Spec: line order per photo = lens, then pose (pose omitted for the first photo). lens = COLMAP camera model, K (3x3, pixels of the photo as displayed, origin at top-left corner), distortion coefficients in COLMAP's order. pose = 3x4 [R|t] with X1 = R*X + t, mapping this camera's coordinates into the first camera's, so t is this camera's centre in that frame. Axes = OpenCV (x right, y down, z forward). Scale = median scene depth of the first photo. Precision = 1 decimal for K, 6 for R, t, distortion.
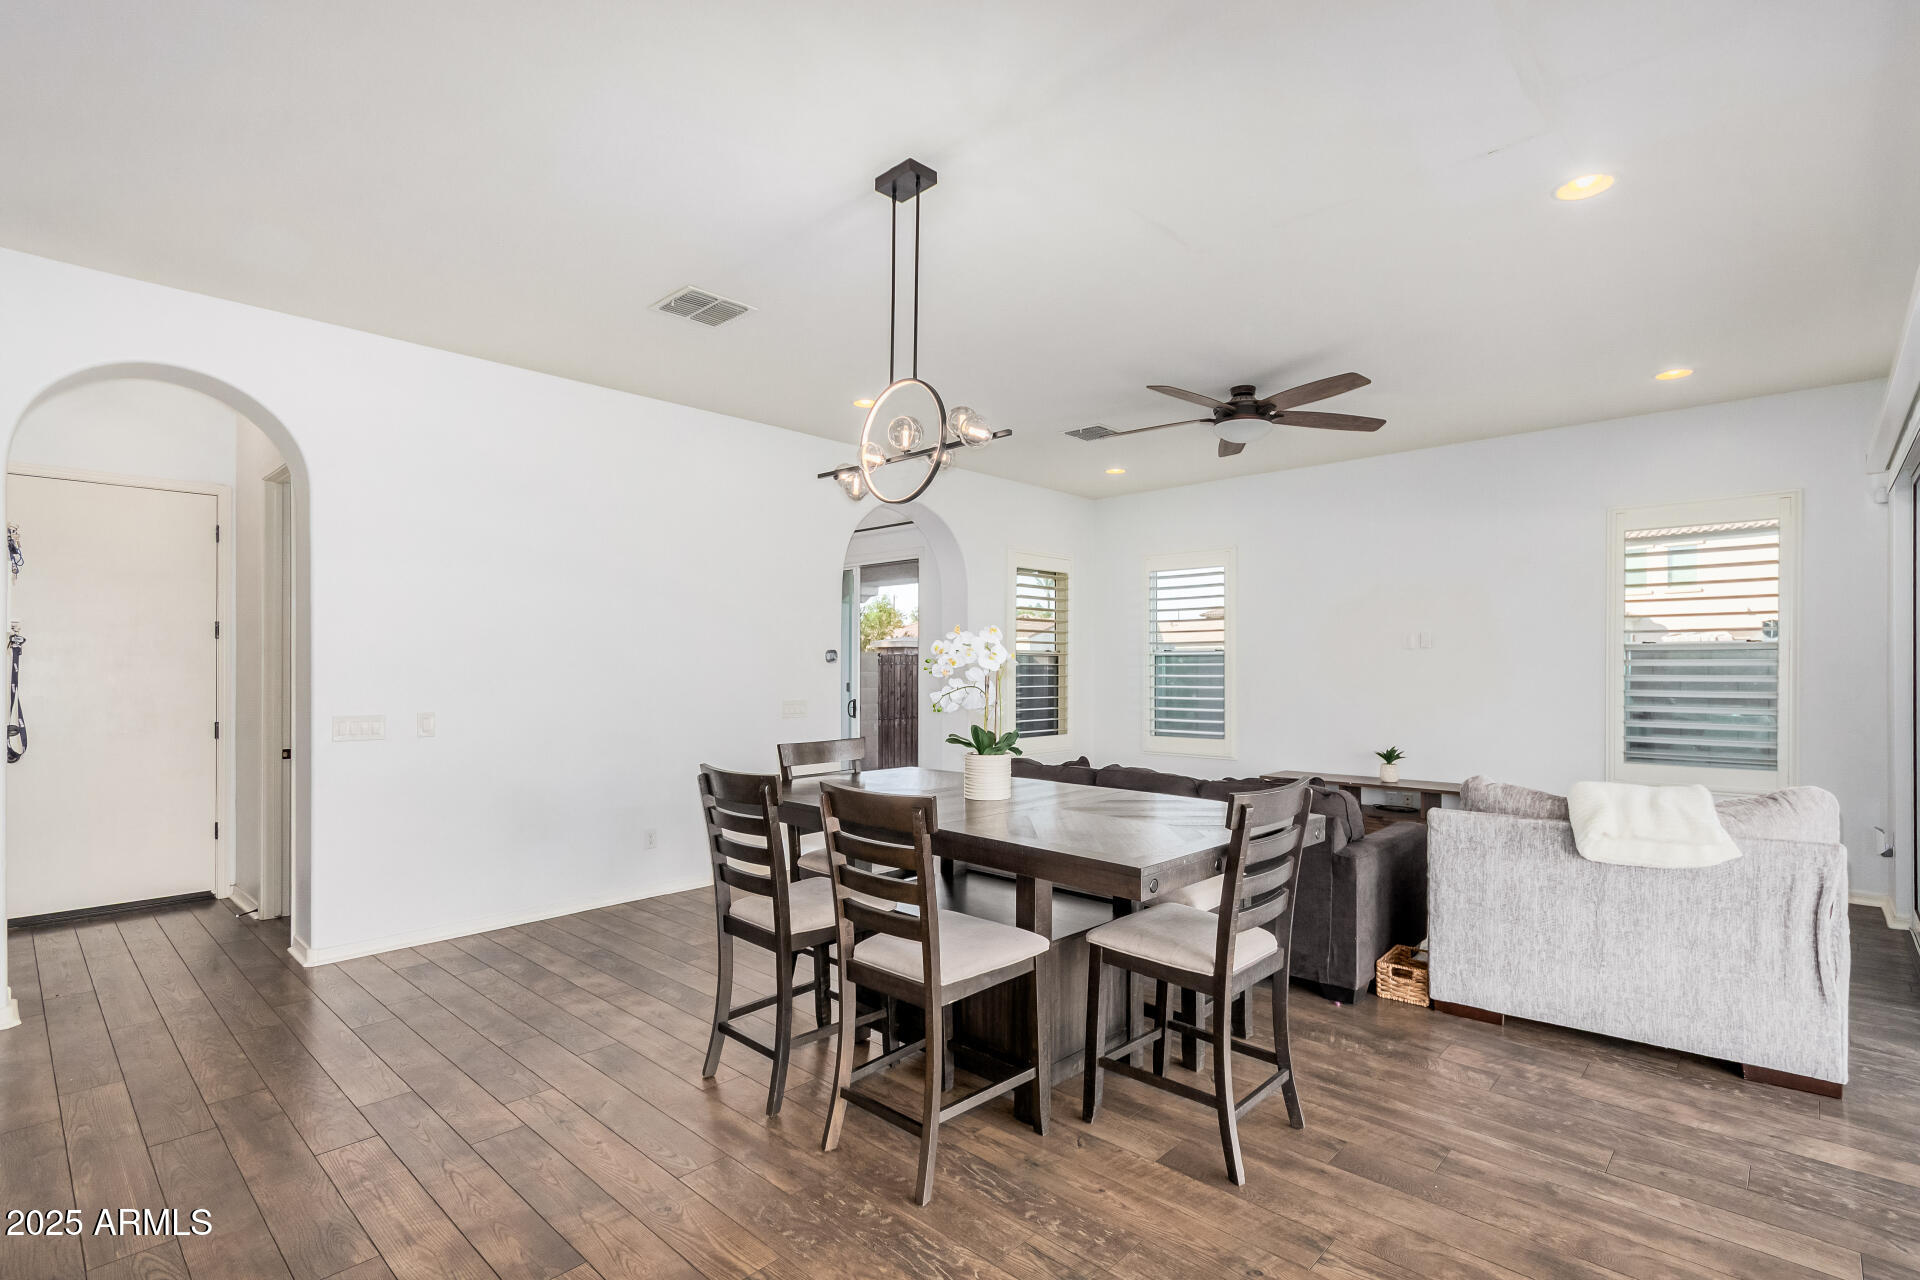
lens RADIAL K [[909.0, 0, 982.6], [0, 909.0, 657.3], [0, 0, 1]] dist [0.015539, 0.000018]
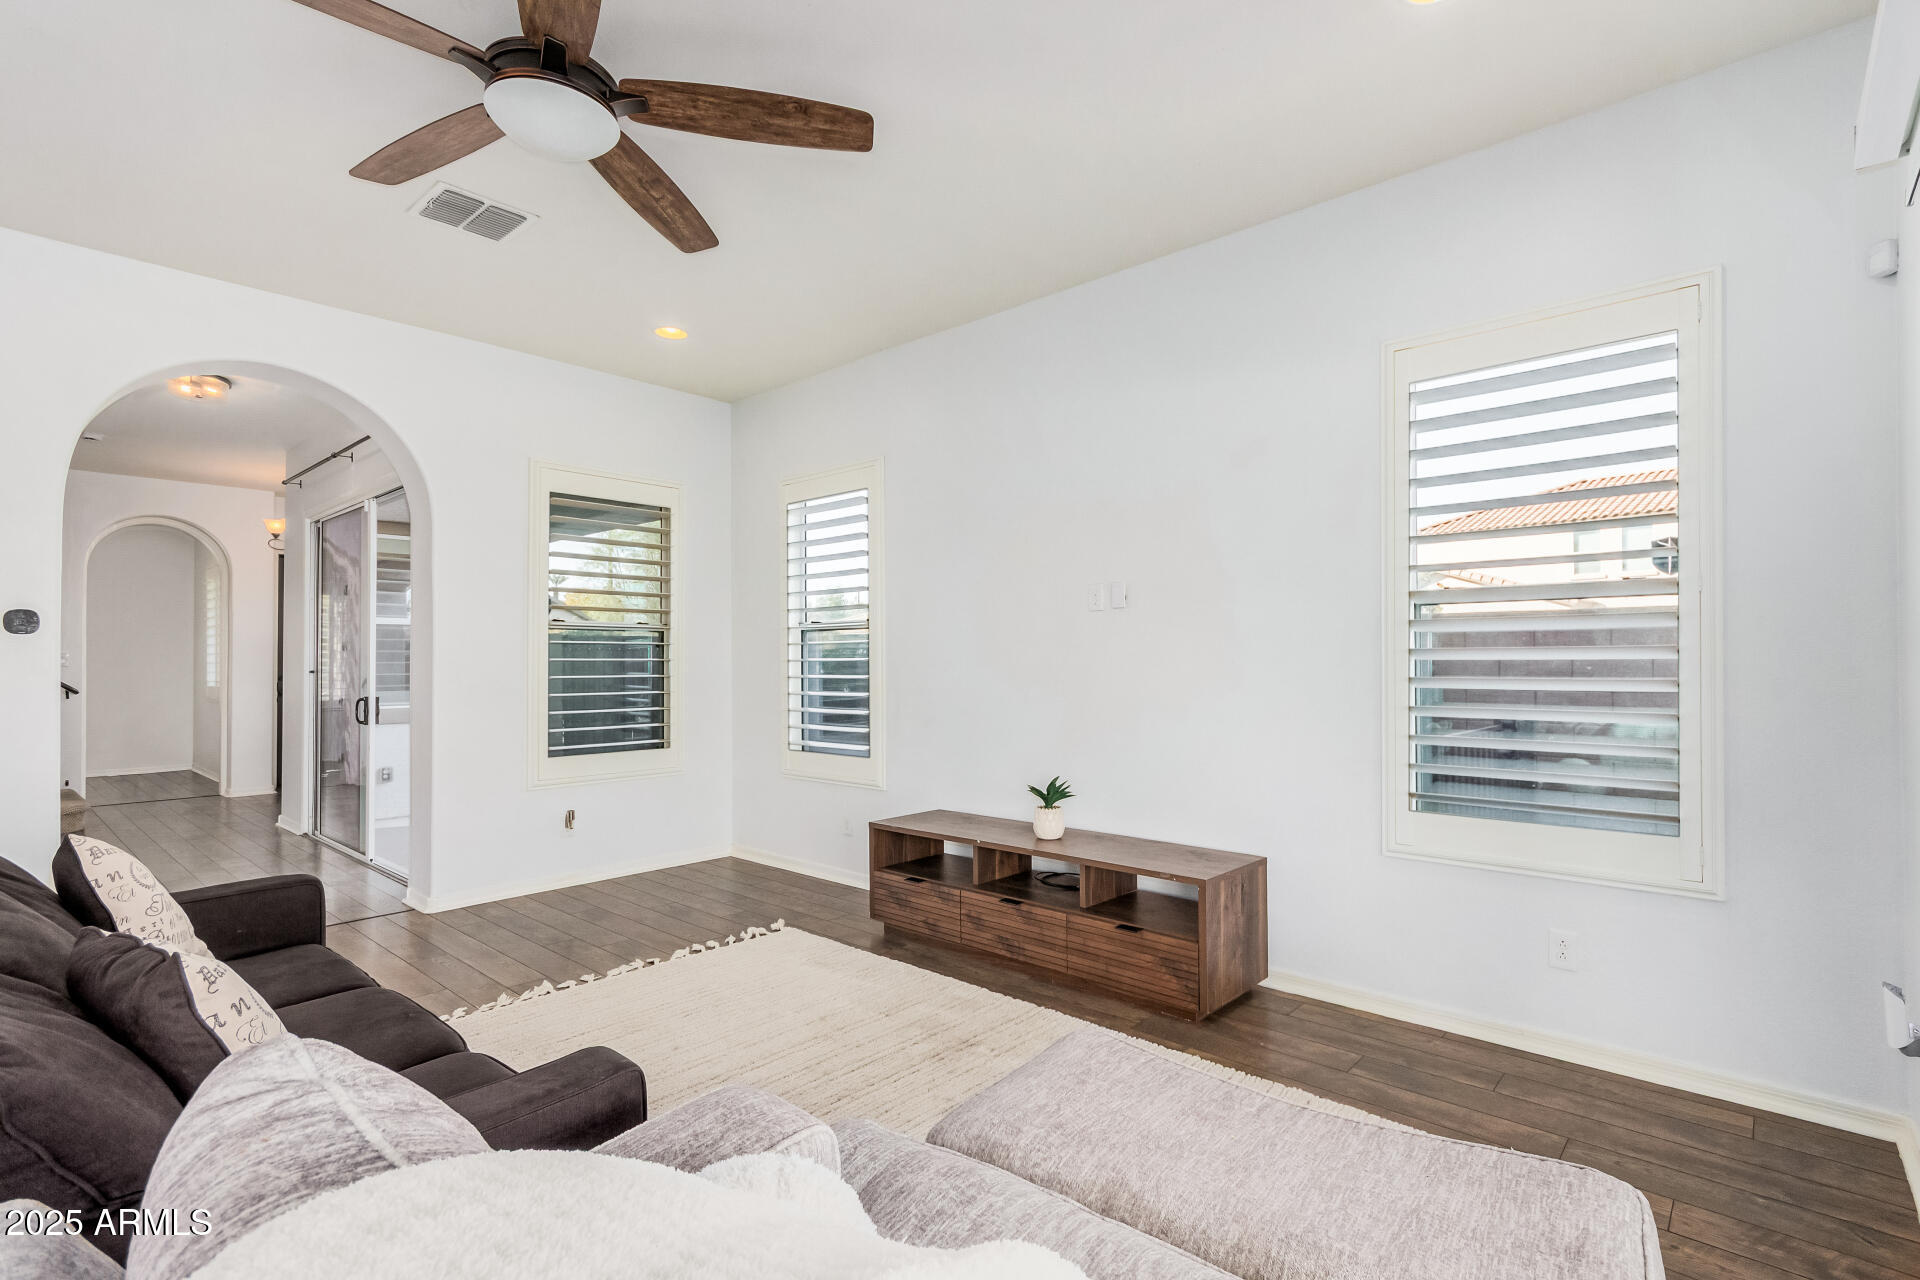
lens RADIAL K [[912.0, 0, 967.0], [0, 912.0, 655.2], [0, 0, 1]] dist [-0.001691, -0.000301]
pose [[0.999912, 0.001821, 0.013145, 0.438218], [-0.001819, 0.999998, -0.000123, 0.023471], [-0.013145, 0.000099, 0.999914, 0.475152]]
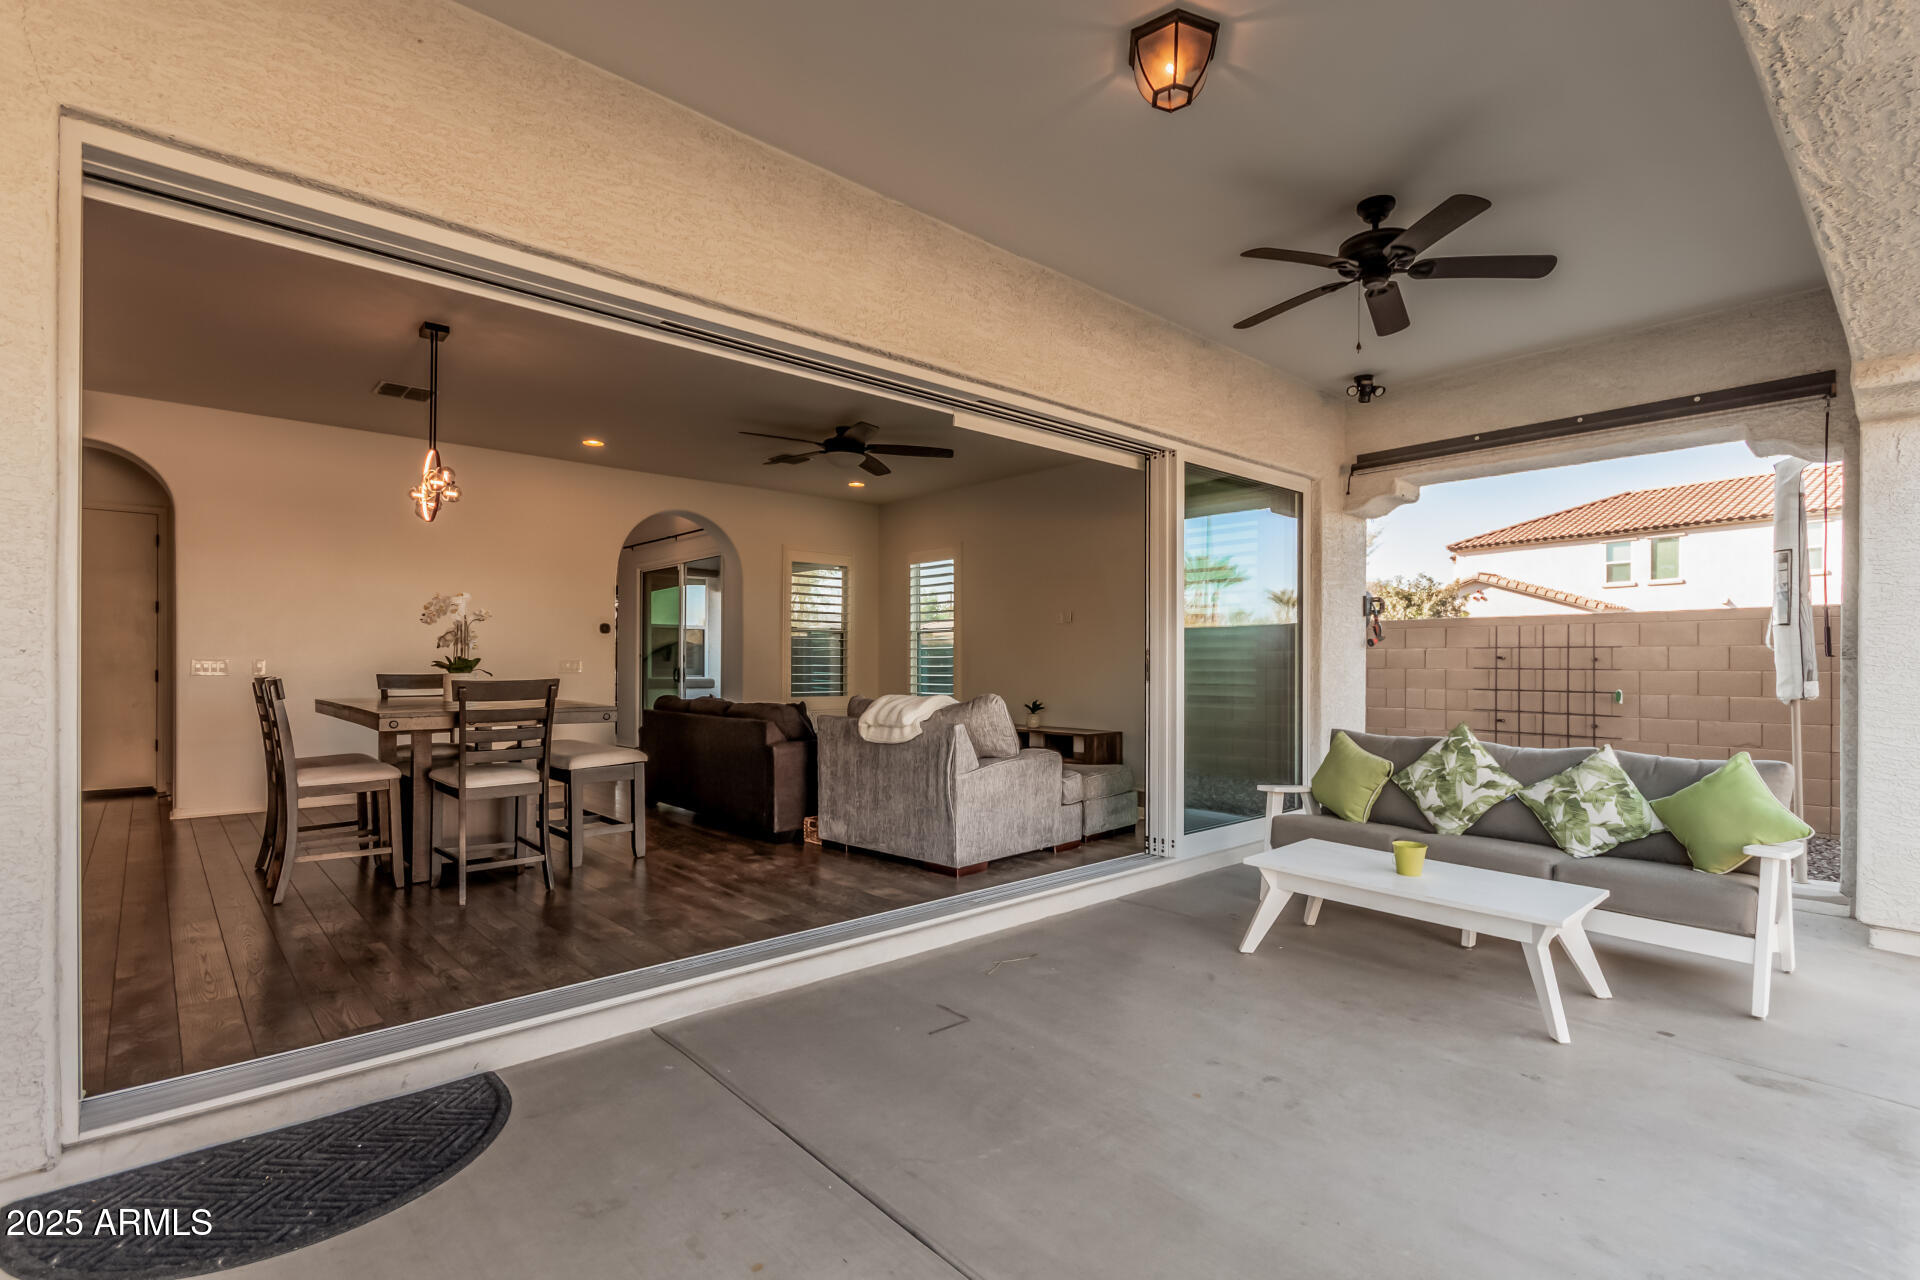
lens RADIAL K [[906.0, 0, 969.5], [0, 906.0, 652.4], [0, 0, 1]] dist [0.000122, 0.000537]
pose [[0.996520, 0.001245, -0.083346, 0.524652], [-0.001283, 0.999999, -0.000393, 0.036810], [0.083345, 0.000498, 0.996521, -0.298621]]
